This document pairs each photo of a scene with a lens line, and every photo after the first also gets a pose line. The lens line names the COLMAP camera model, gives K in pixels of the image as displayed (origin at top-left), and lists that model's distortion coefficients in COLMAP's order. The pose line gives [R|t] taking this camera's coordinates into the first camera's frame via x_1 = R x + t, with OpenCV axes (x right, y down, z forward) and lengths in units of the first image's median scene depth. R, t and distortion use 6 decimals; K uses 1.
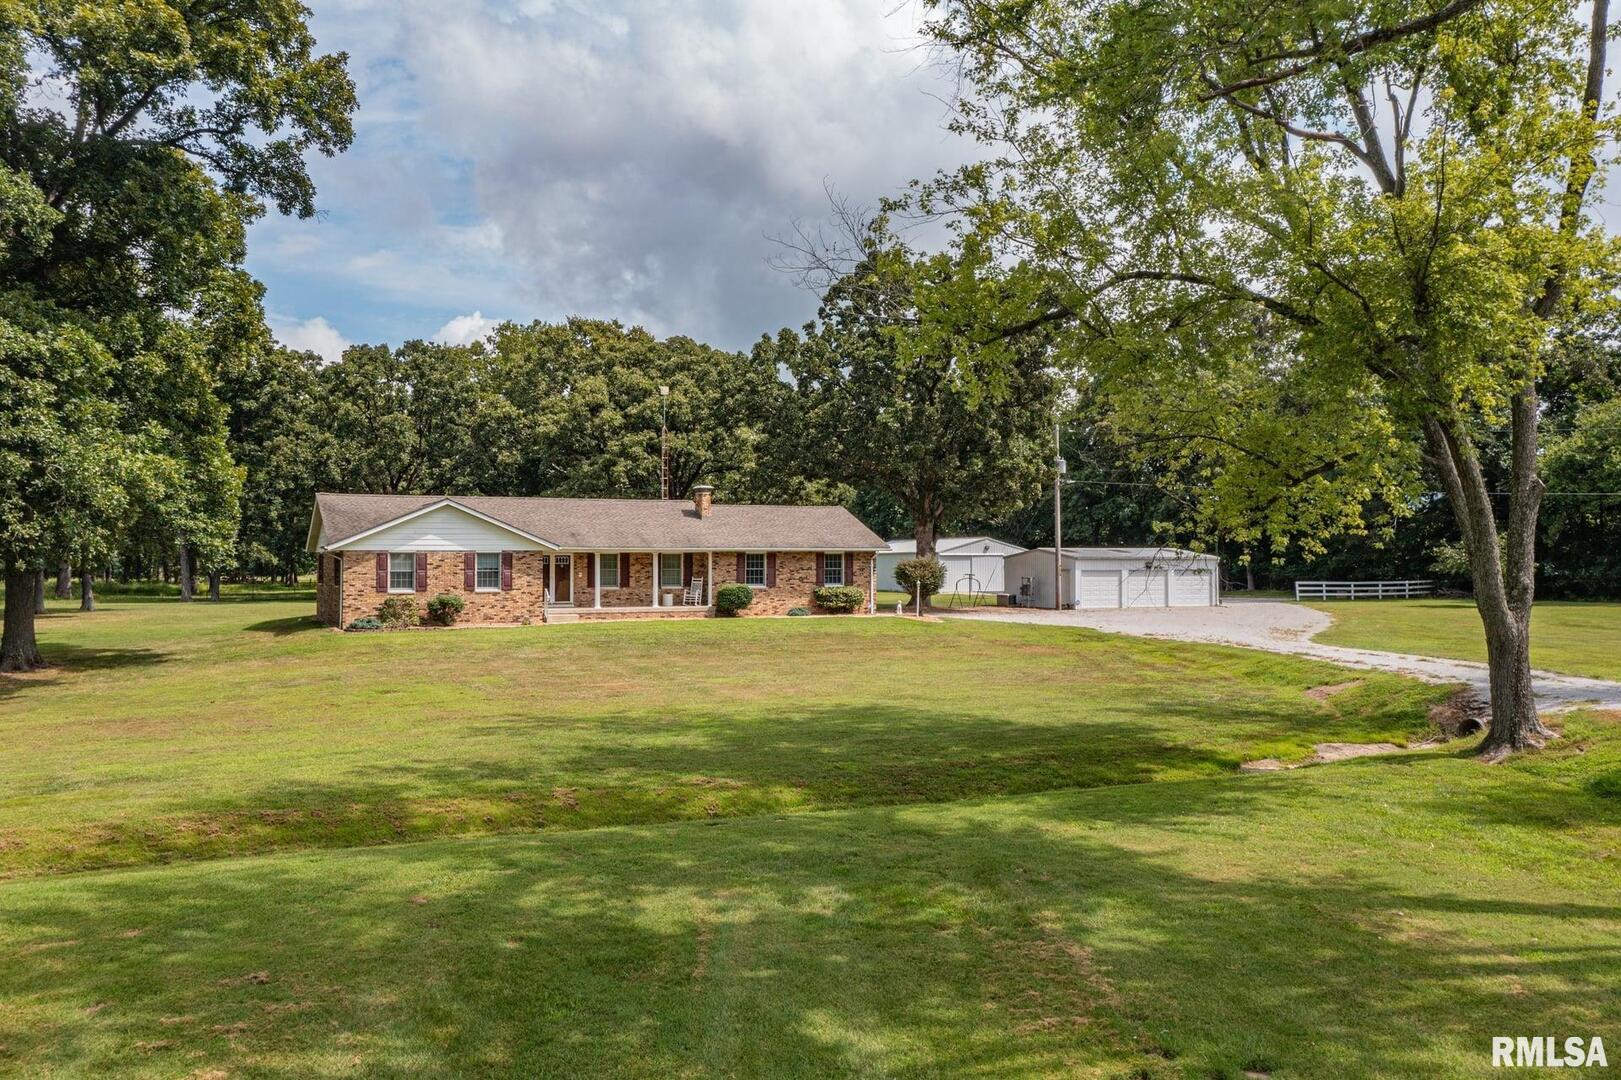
lens RADIAL K [[1315.1, 0, 810.5], [0, 1315.1, 540.0], [0, 0, 1]] dist [0.005868, 0.007720]
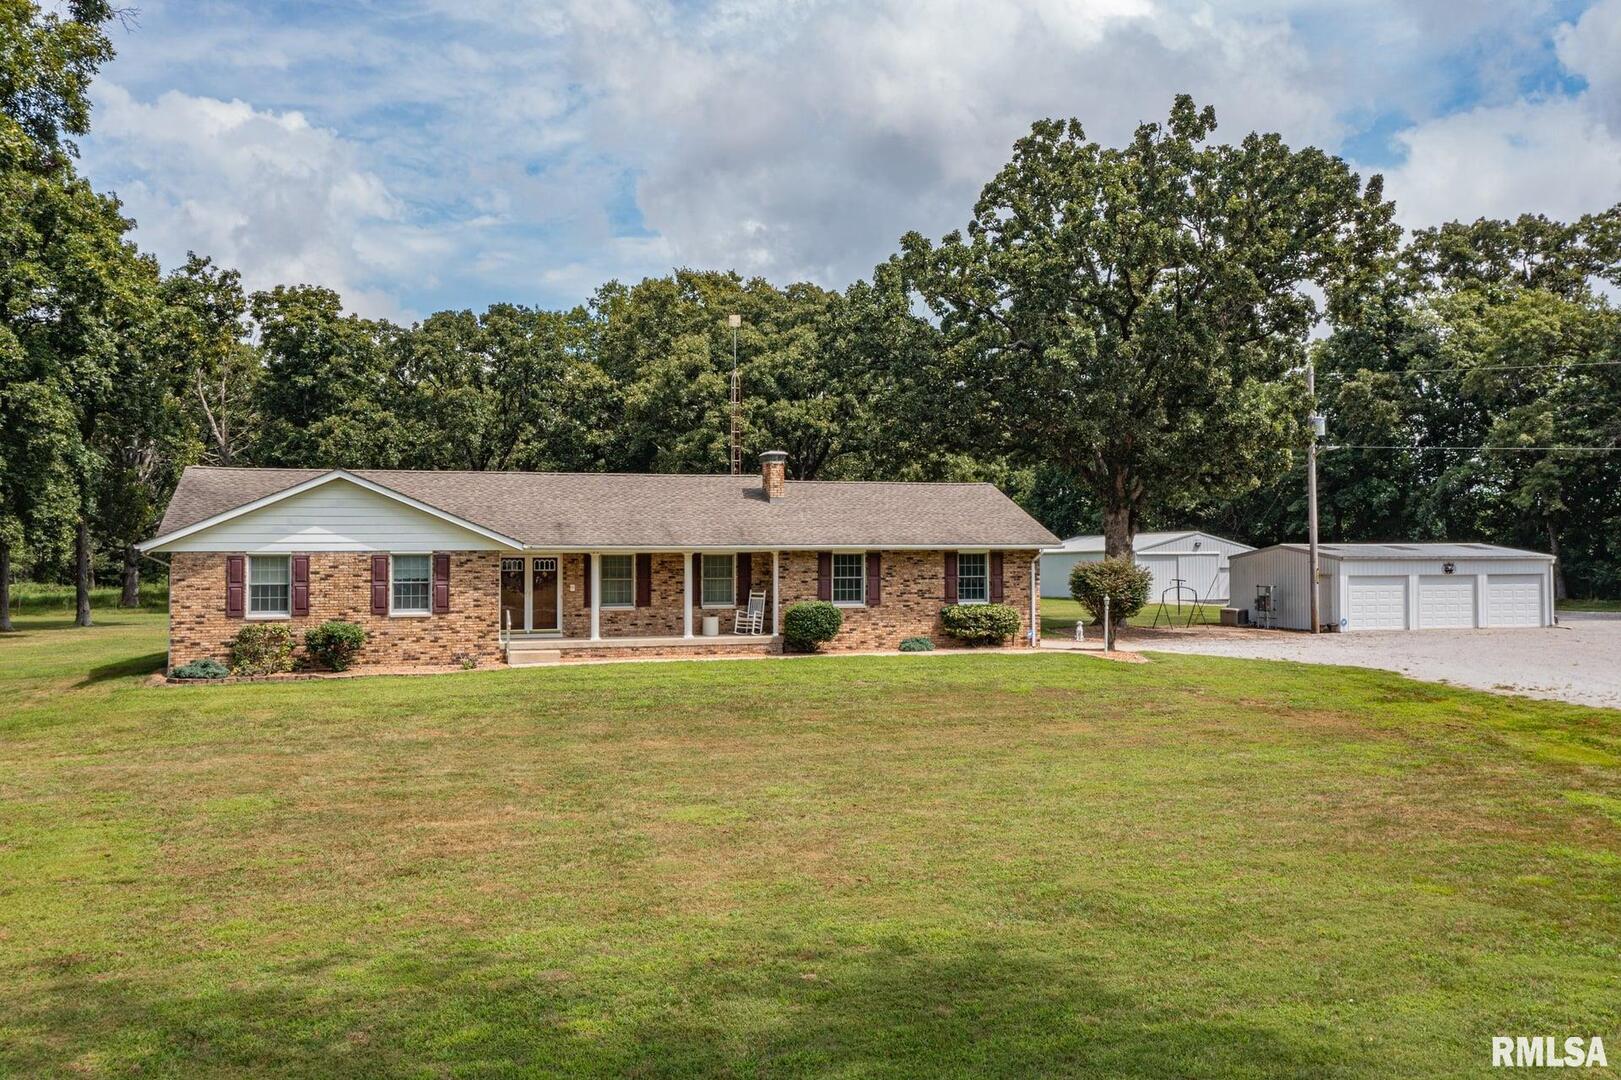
lens RADIAL K [[1315.1, 0, 810.5], [0, 1315.1, 540.0], [0, 0, 1]] dist [0.005868, 0.007720]
pose [[0.989780, -0.005658, -0.142490, 0.026417], [0.005698, 0.999984, -0.000122, 0.002969], [0.142489, -0.000691, 0.989796, 0.298888]]
